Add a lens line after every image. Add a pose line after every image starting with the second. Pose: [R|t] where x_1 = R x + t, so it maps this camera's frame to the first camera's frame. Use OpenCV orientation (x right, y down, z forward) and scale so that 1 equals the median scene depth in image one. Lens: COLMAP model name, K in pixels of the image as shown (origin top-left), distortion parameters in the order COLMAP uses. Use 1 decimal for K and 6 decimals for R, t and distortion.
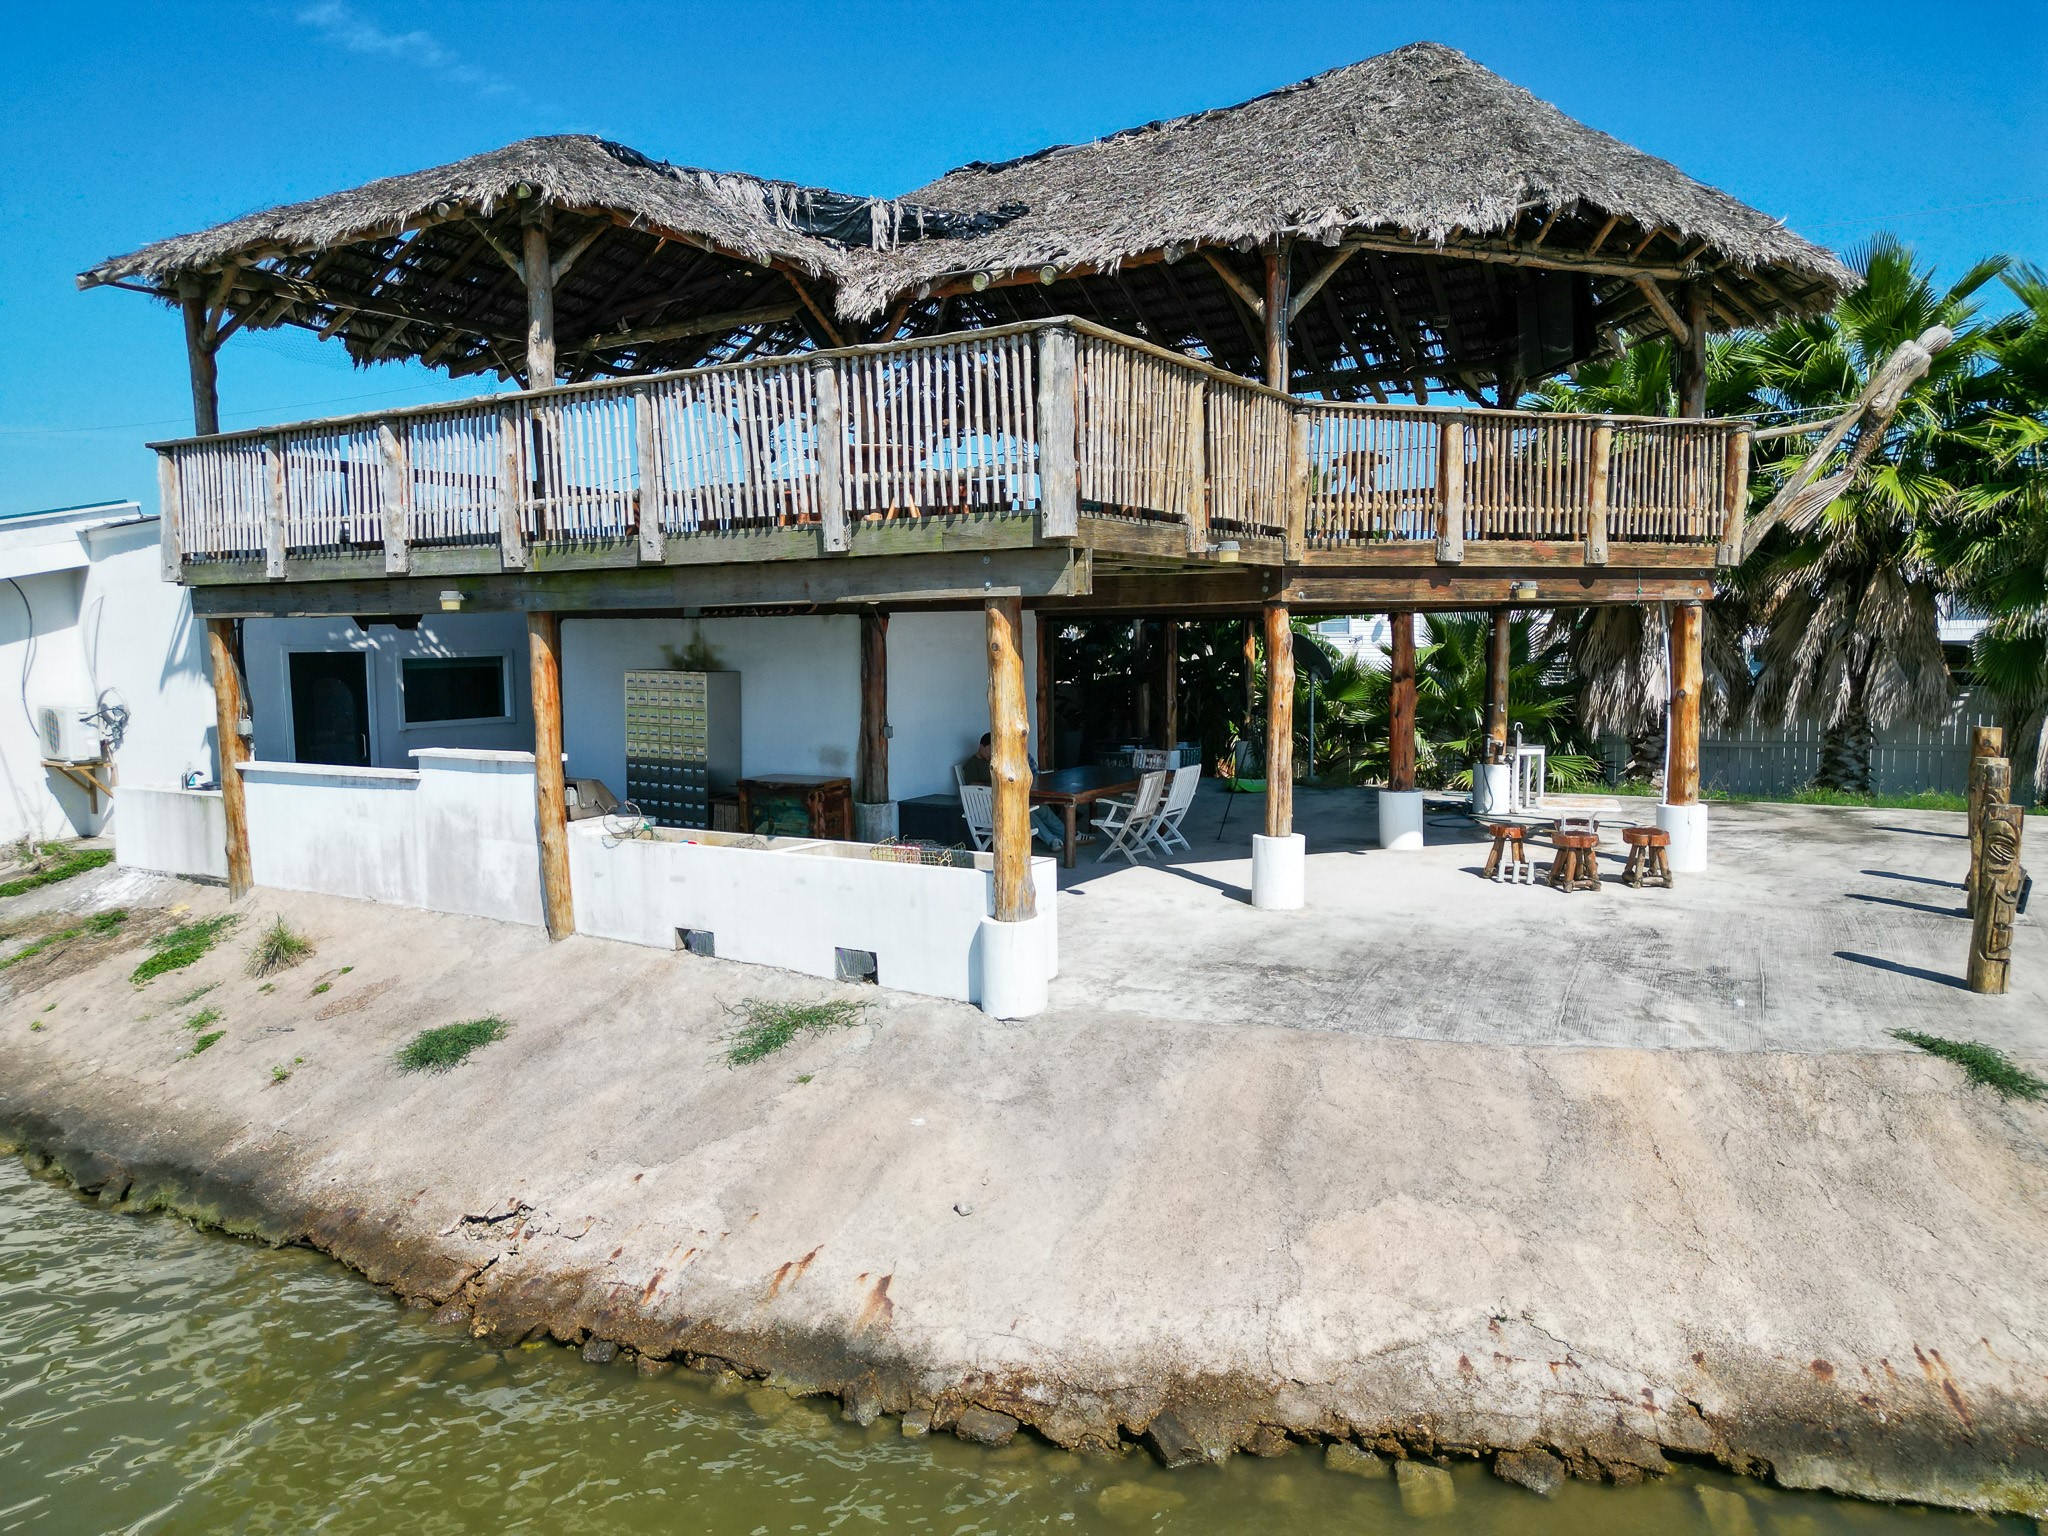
lens RADIAL K [[1446.2, 0, 1022.5], [0, 1446.2, 766.8], [0, 0, 1]] dist [0.063410, -0.055072]
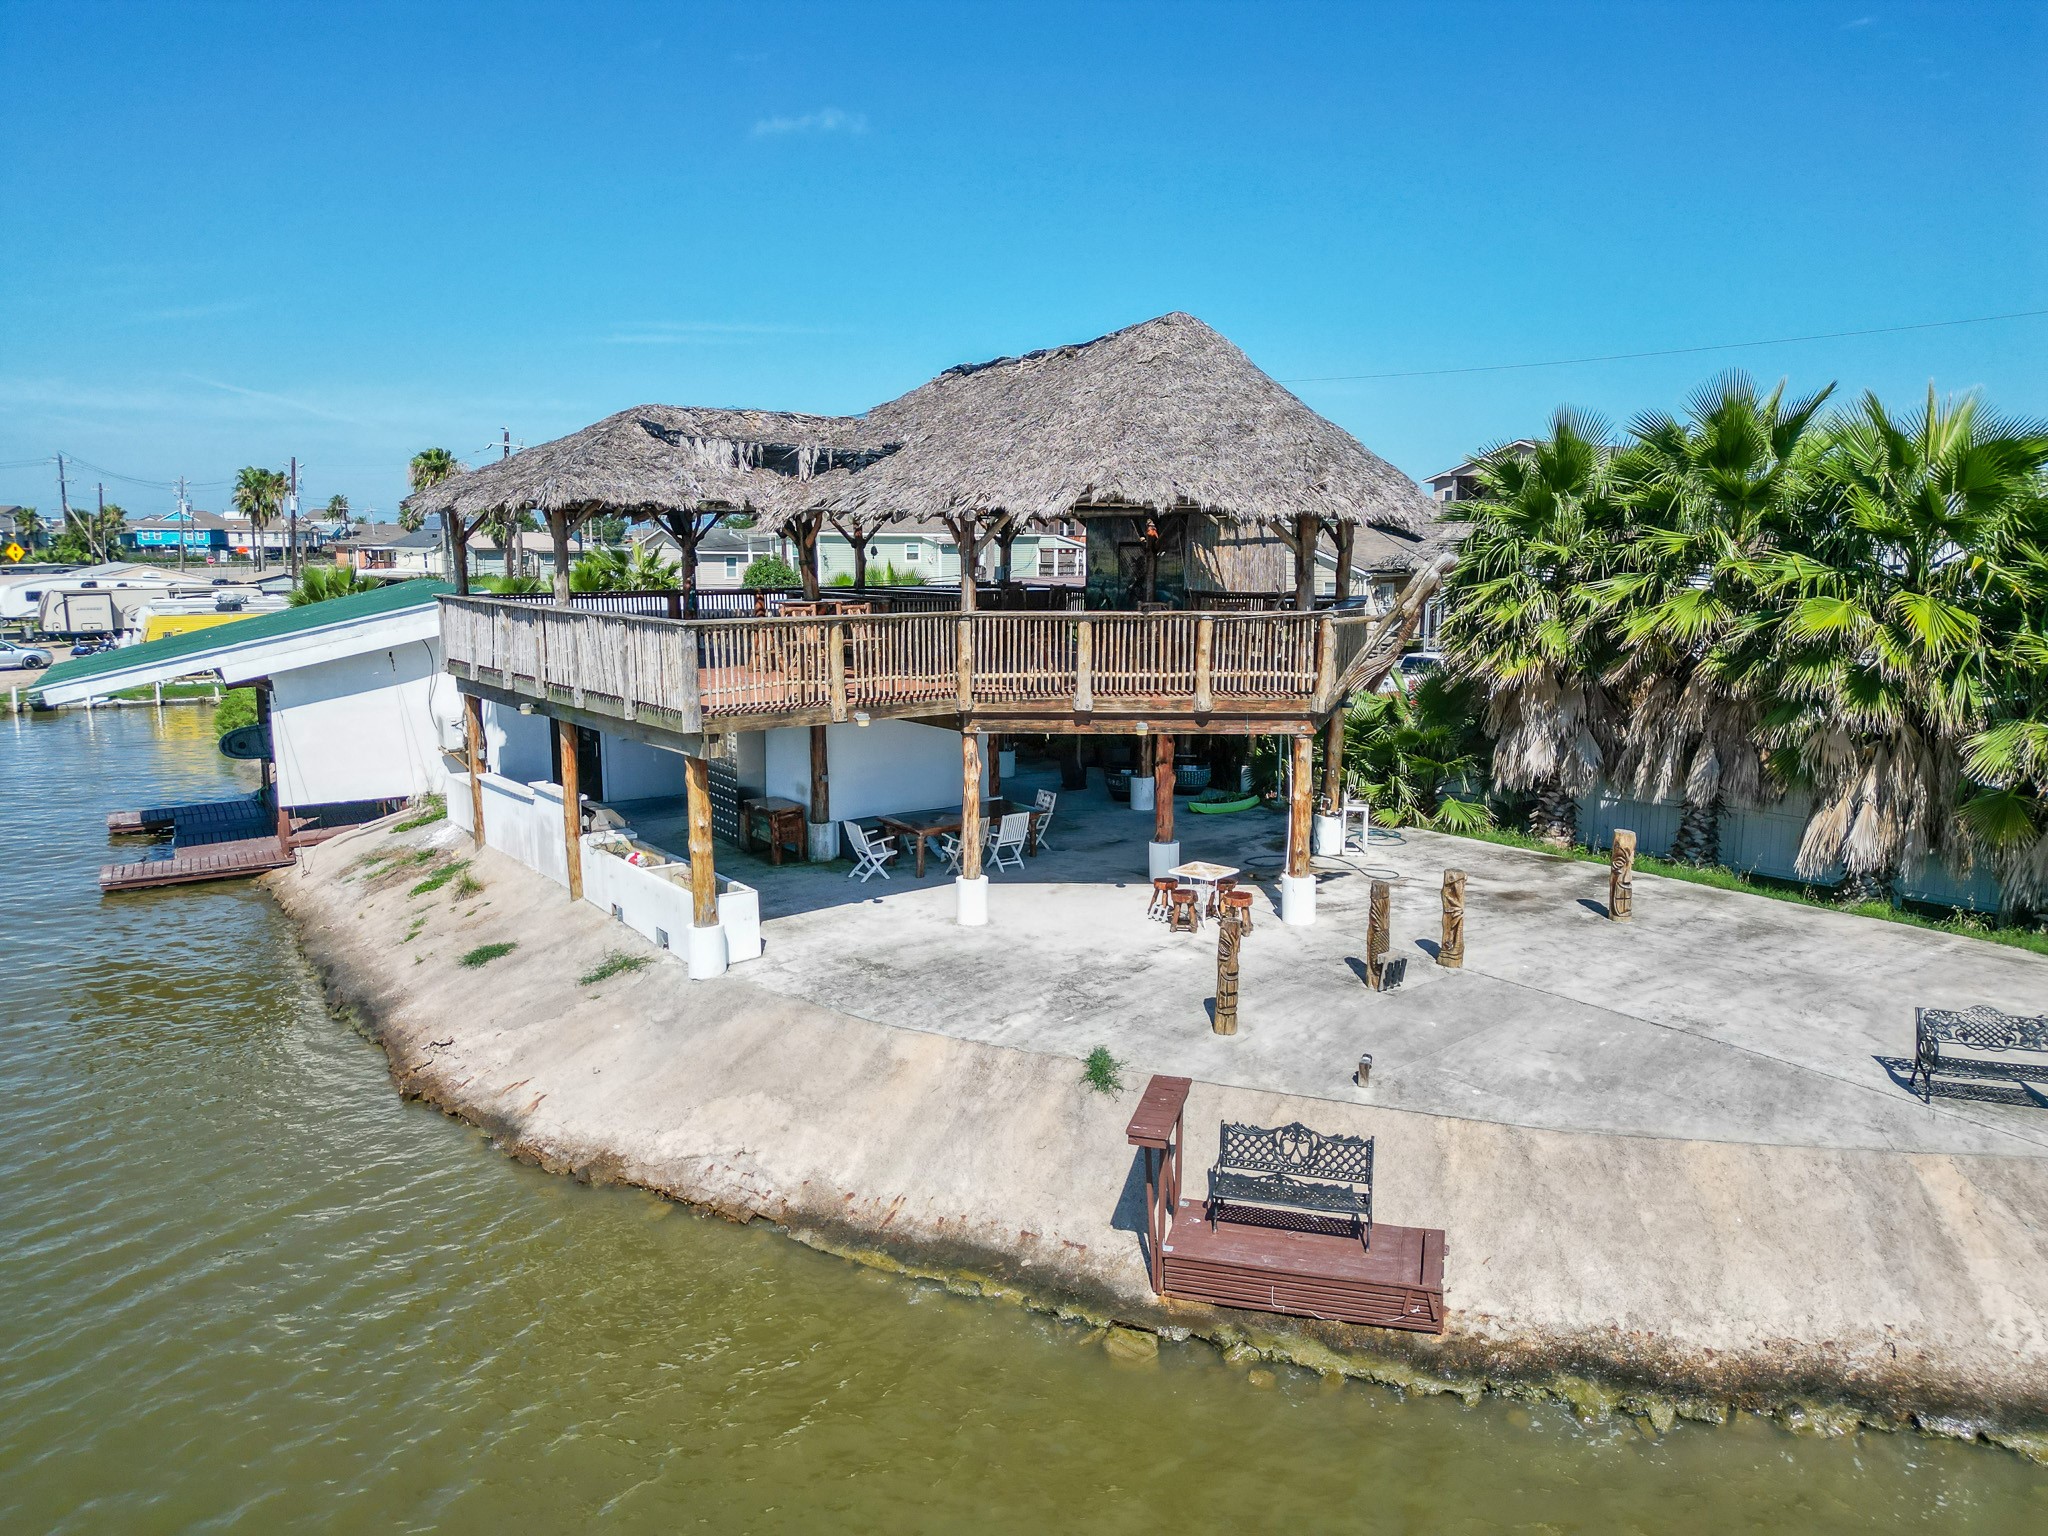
lens RADIAL K [[1440.9, 0, 1024.0], [0, 1440.9, 768.0], [0, 0, 1]] dist [0.081098, -0.088935]
pose [[0.929616, 0.068394, -0.362127, 0.783347], [-0.042386, 0.995950, 0.079292, -0.196694], [0.366084, -0.058362, 0.928750, -0.419418]]
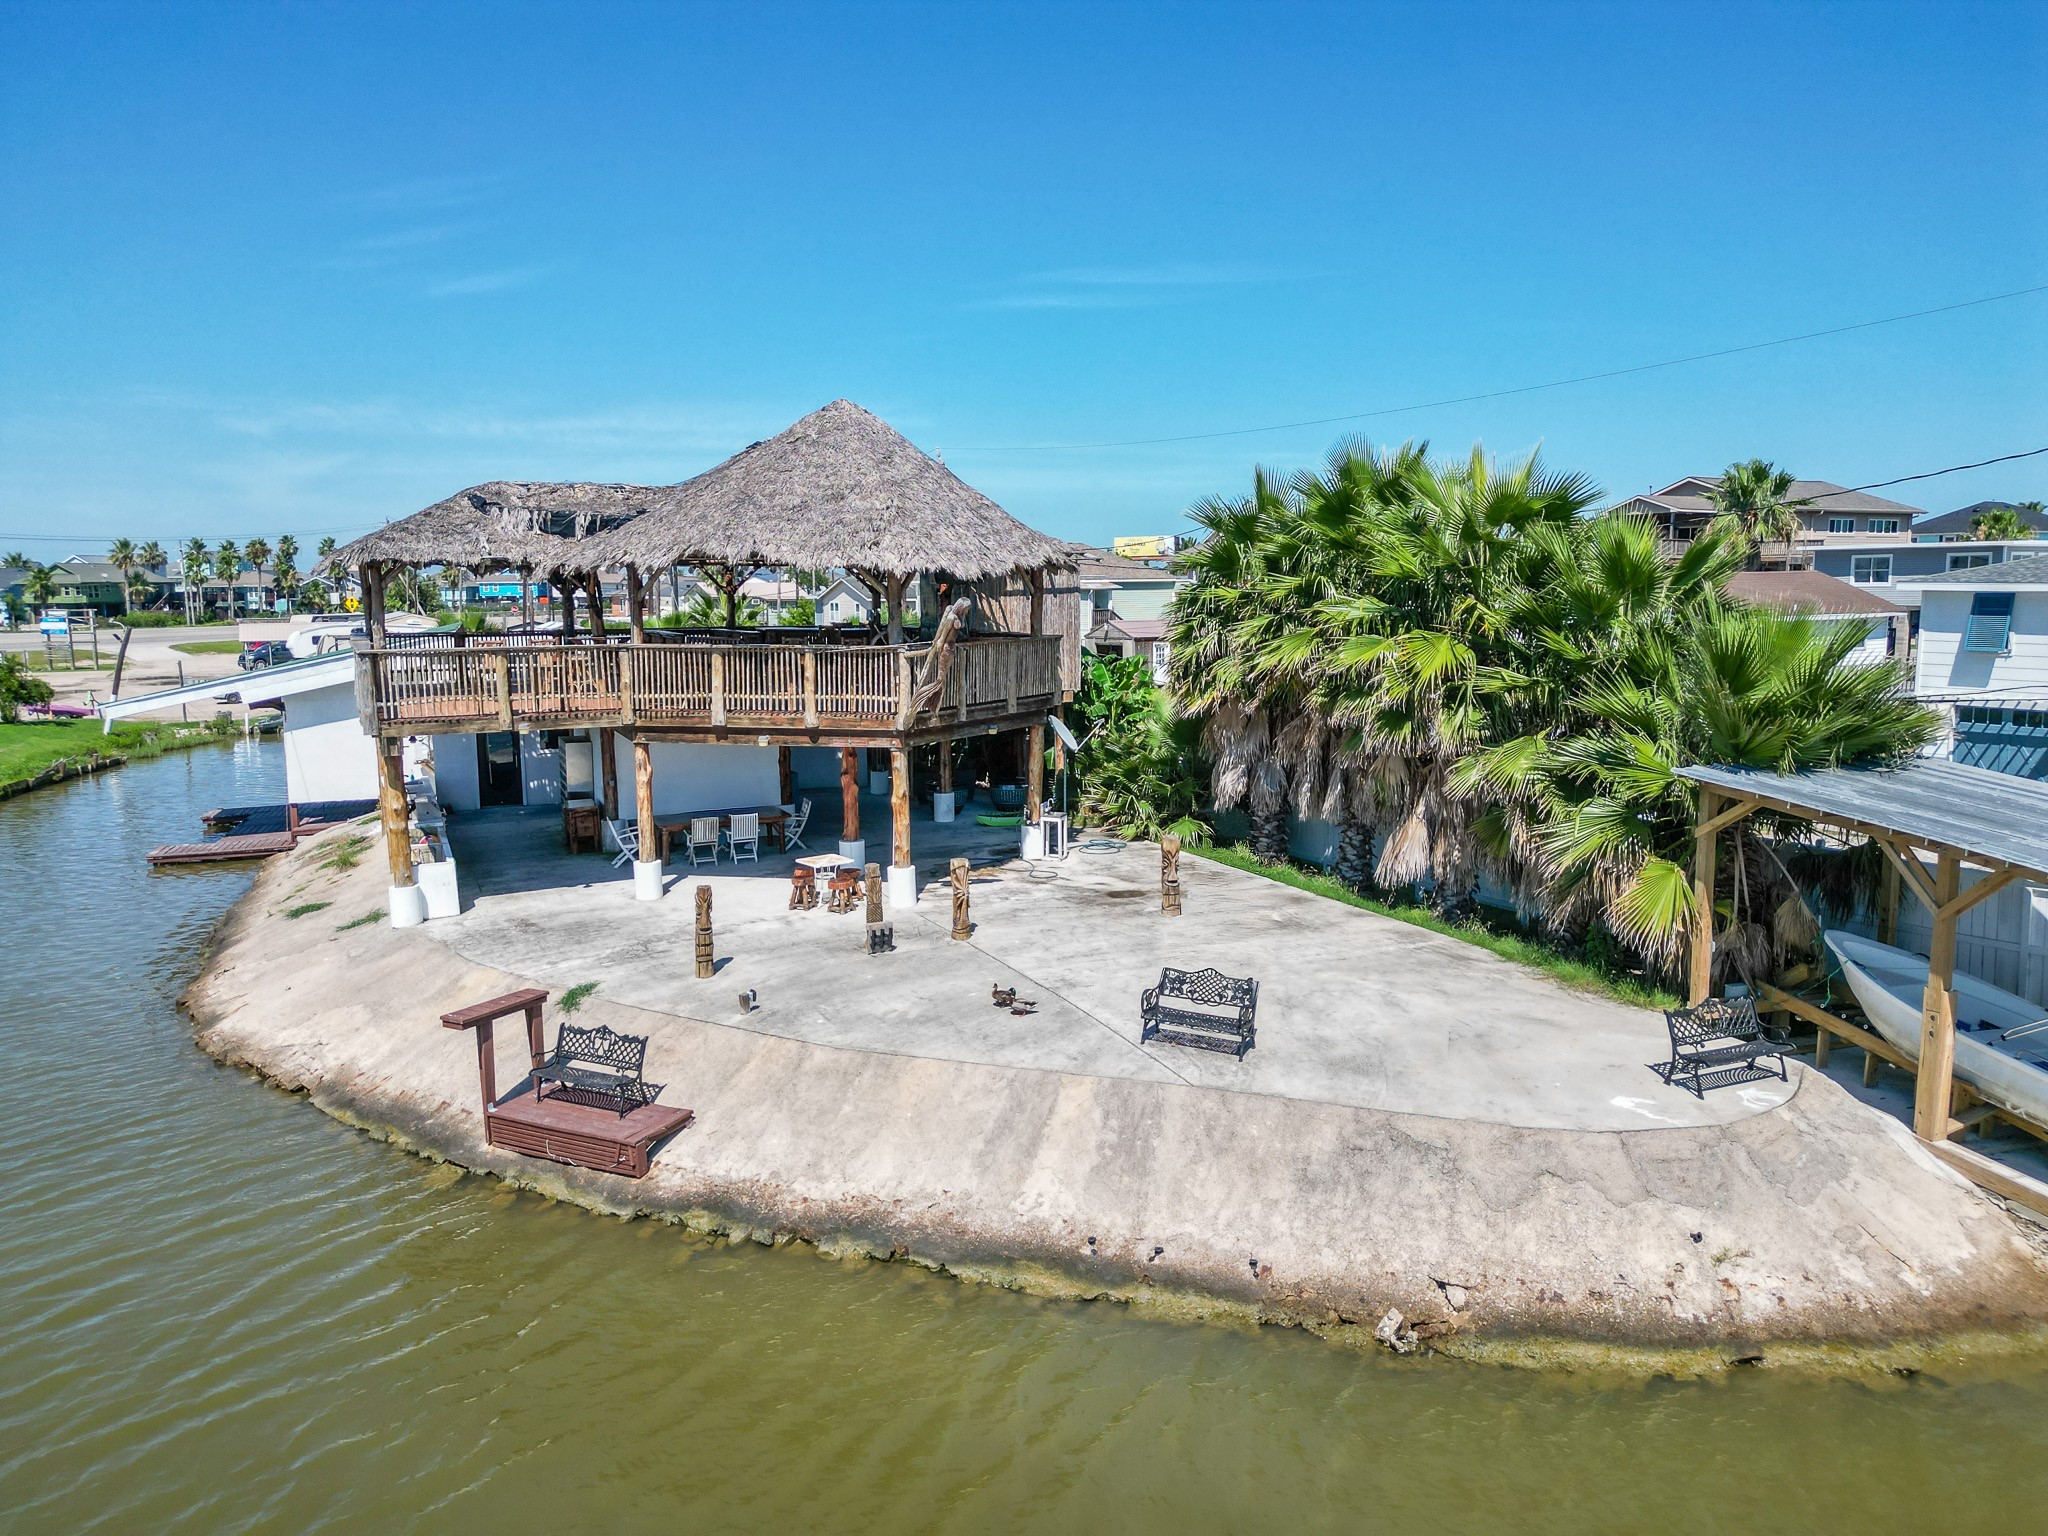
lens RADIAL K [[1440.9, 0, 1024.0], [0, 1440.9, 768.0], [0, 0, 1]] dist [0.081098, -0.088935]
pose [[0.834260, 0.073526, -0.546447, 1.634820], [-0.049722, 0.997063, 0.058248, -0.213152], [0.549125, -0.021424, 0.835465, -0.332825]]
